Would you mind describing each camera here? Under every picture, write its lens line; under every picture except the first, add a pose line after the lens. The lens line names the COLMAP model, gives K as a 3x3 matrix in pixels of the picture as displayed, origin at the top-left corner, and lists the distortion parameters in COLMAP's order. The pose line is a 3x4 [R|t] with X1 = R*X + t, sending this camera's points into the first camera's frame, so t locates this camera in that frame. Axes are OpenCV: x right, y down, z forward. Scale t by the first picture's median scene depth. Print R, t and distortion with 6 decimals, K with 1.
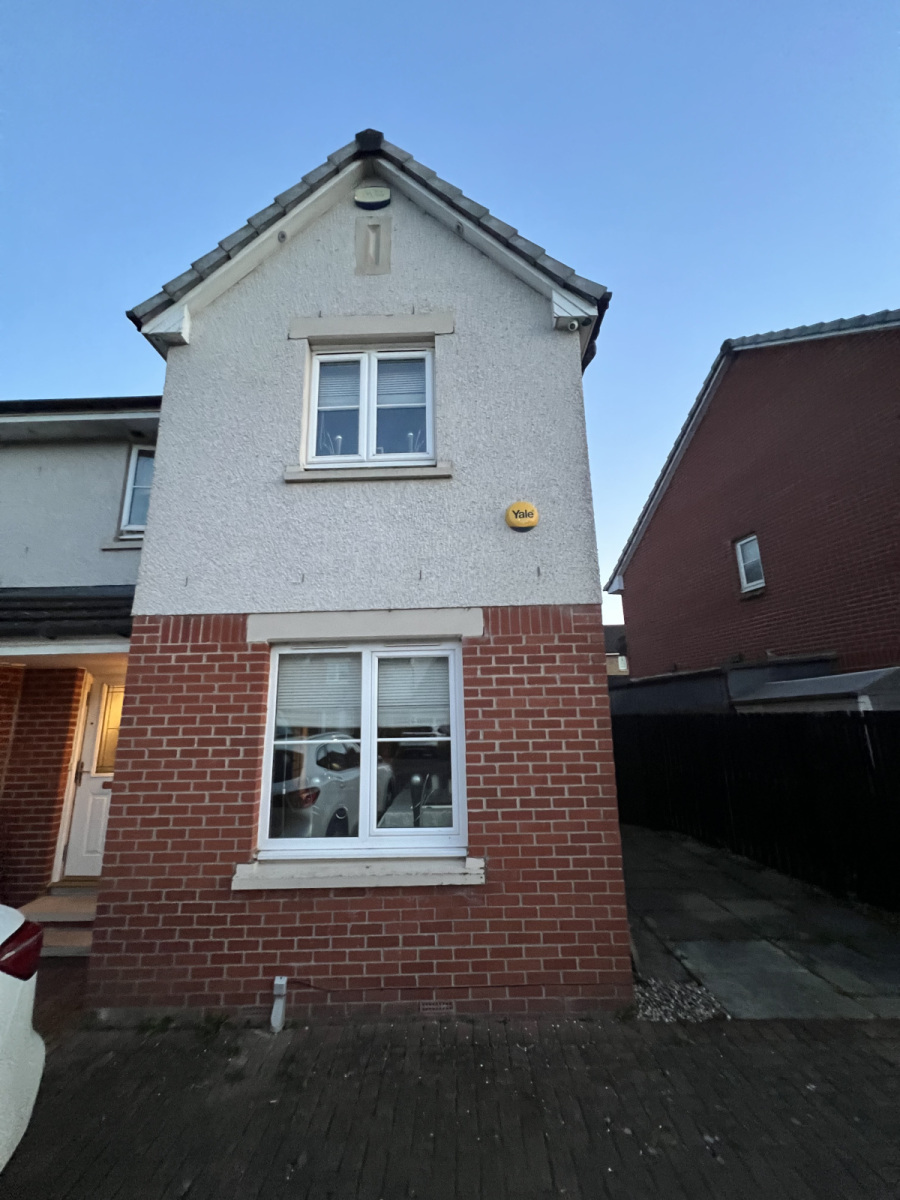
lens RADIAL K [[481.2, 0, 450.0], [0, 481.2, 600.0], [0, 0, 1]] dist [0.000324, -0.000014]
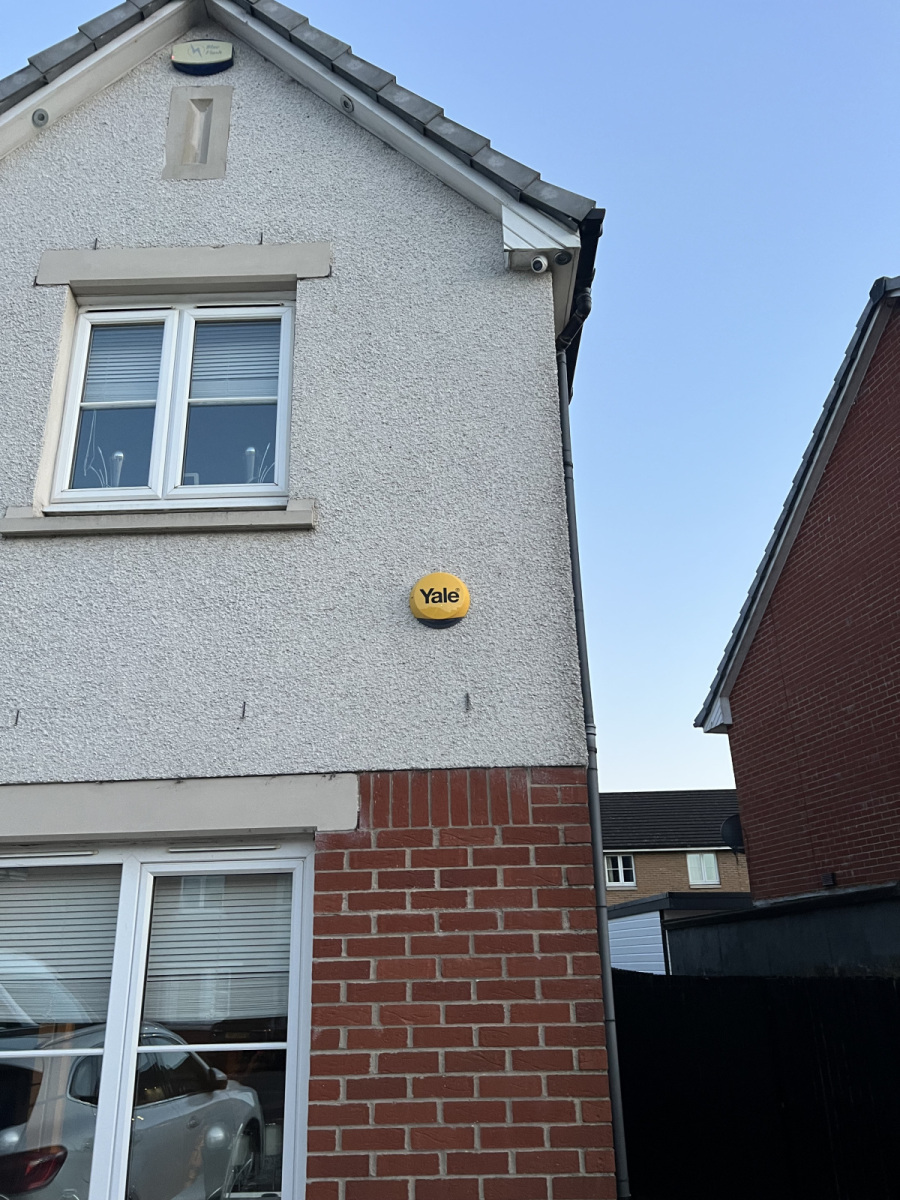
lens RADIAL K [[899.1, 0, 444.3], [0, 899.1, 602.6], [0, 0, 1]] dist [0.070413, -0.084741]
pose [[0.999993, -0.002379, 0.002845, 0.143156], [0.002777, 0.988822, -0.149072, -0.019515], [-0.002458, 0.149079, 0.988822, 0.006741]]
